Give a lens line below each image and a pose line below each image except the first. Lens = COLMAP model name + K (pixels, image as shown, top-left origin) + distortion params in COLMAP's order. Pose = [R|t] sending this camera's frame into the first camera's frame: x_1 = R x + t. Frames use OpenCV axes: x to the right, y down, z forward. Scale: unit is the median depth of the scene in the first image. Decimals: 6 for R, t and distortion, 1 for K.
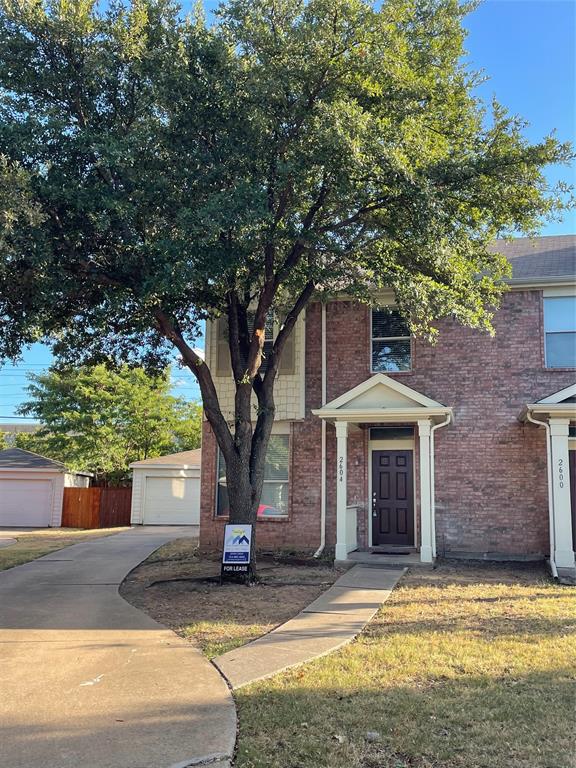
lens RADIAL K [[753.4, 0, 288.0], [0, 753.4, 384.0], [0, 0, 1]] dist [0.120085, -0.180911]
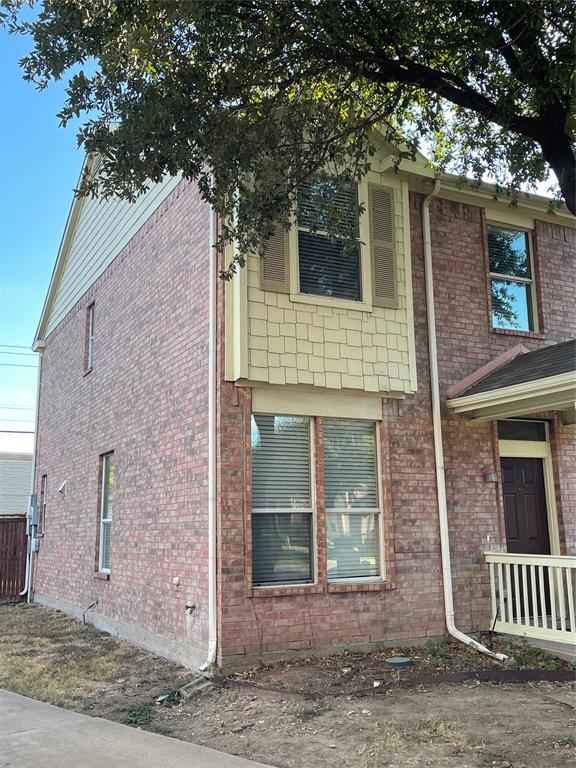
lens RADIAL K [[753.4, 0, 288.0], [0, 753.4, 384.0], [0, 0, 1]] dist [0.120085, -0.180911]
pose [[0.741482, 0.102404, 0.663112, -0.413609], [-0.073916, 0.994736, -0.070965, 0.086533], [-0.666889, 0.003605, 0.745148, 0.672761]]
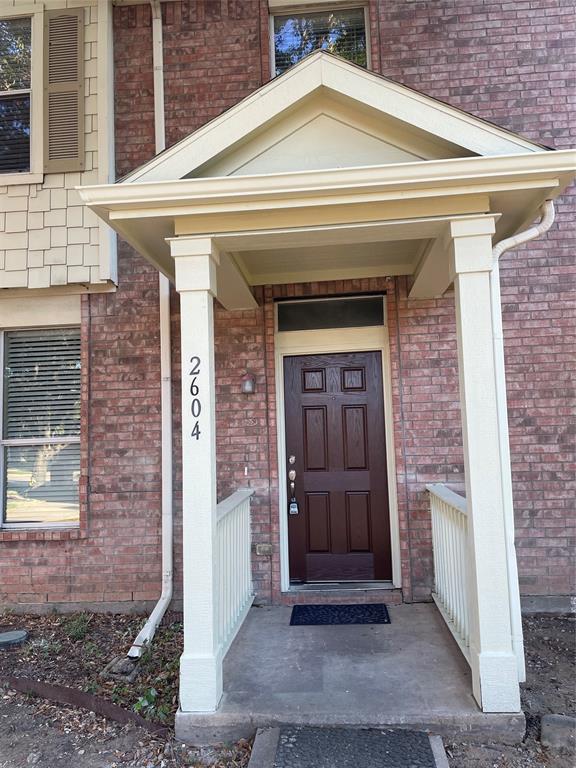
lens RADIAL K [[580.3, 0, 288.0], [0, 580.3, 384.0], [0, 0, 1]] dist [0.098767, -0.132114]
pose [[0.986483, -0.031698, 0.160772, 0.062524], [0.022055, 0.997869, 0.061412, 0.084806], [-0.162376, -0.057036, 0.985079, 0.691566]]
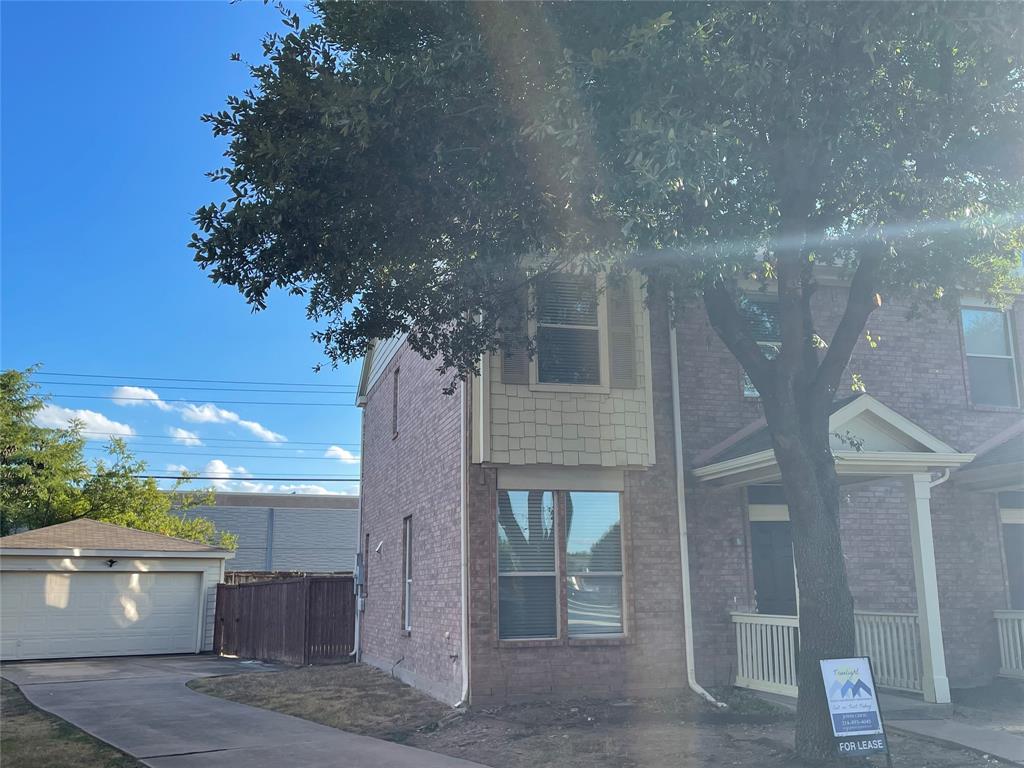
lens RADIAL K [[1004.5, 0, 512.0], [0, 1004.5, 384.0], [0, 0, 1]] dist [0.120085, -0.180911]
pose [[0.867834, 0.077109, 0.490834, -0.475553], [-0.049242, 0.996368, -0.069463, 0.043964], [-0.494408, 0.036113, 0.868479, 0.378923]]
